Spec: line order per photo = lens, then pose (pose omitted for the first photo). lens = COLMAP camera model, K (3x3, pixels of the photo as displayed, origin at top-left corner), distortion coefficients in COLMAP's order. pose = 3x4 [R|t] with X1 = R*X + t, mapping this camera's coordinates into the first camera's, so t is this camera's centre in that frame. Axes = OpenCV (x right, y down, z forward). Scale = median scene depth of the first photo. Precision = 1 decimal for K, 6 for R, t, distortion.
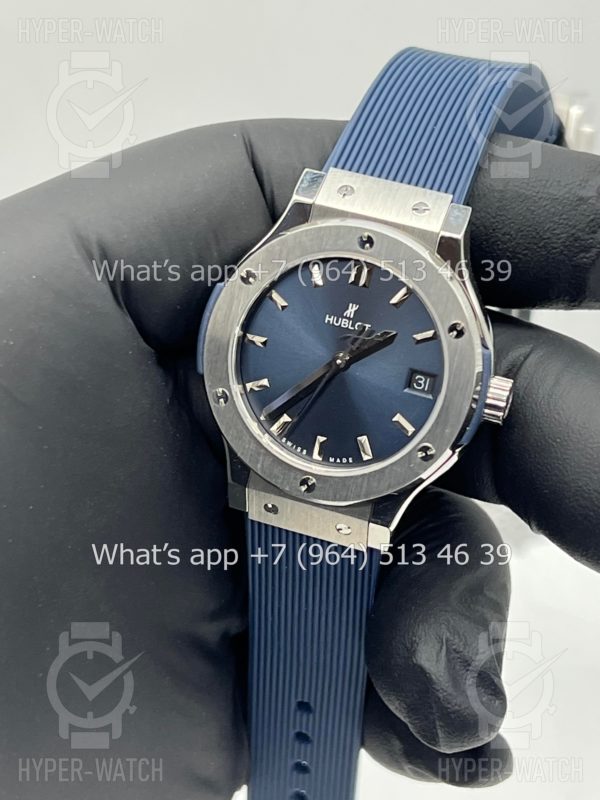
lens RADIAL K [[1993.1, 0, 298.2], [0, 1993.1, 394.0], [0, 0, 1]] dist [0.135674, 0.000000]
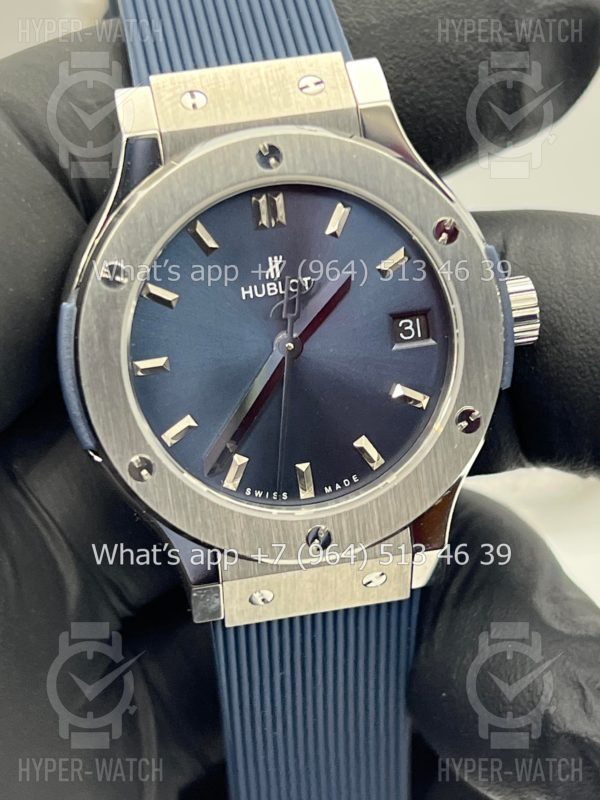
lens RADIAL K [[1993.1, 0, 302.8], [0, 1993.1, 397.3], [0, 0, 1]] dist [0.135674, 0.000000]
pose [[0.864755, -0.379705, 0.328669, -0.196551], [0.382229, 0.922140, 0.059653, -0.037882], [-0.325730, 0.074042, 0.942559, 0.383228]]
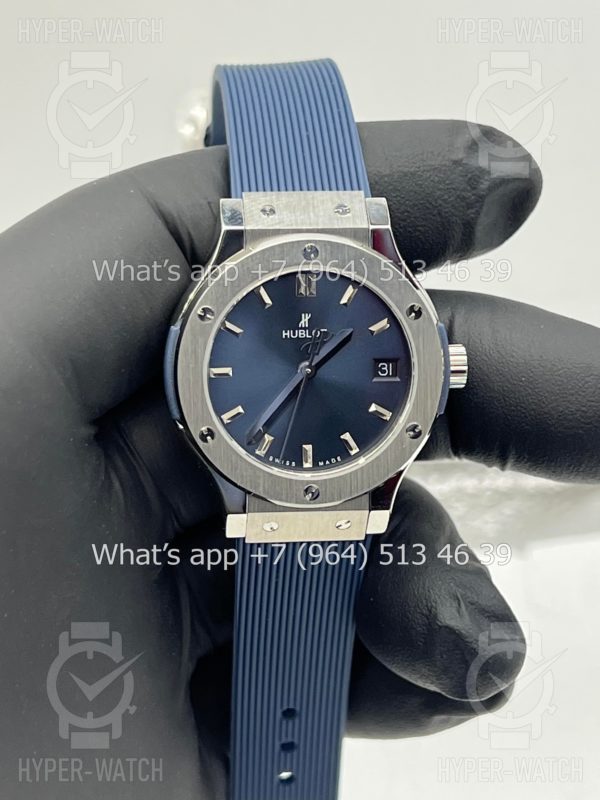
lens RADIAL K [[1993.1, 0, 298.1], [0, 1993.1, 393.1], [0, 0, 1]] dist [0.135674, 0.000000]
pose [[0.908050, -0.268879, 0.321169, -0.321261], [0.264296, 0.962655, 0.058673, -0.067303], [-0.324951, 0.031606, 0.945202, 0.017961]]
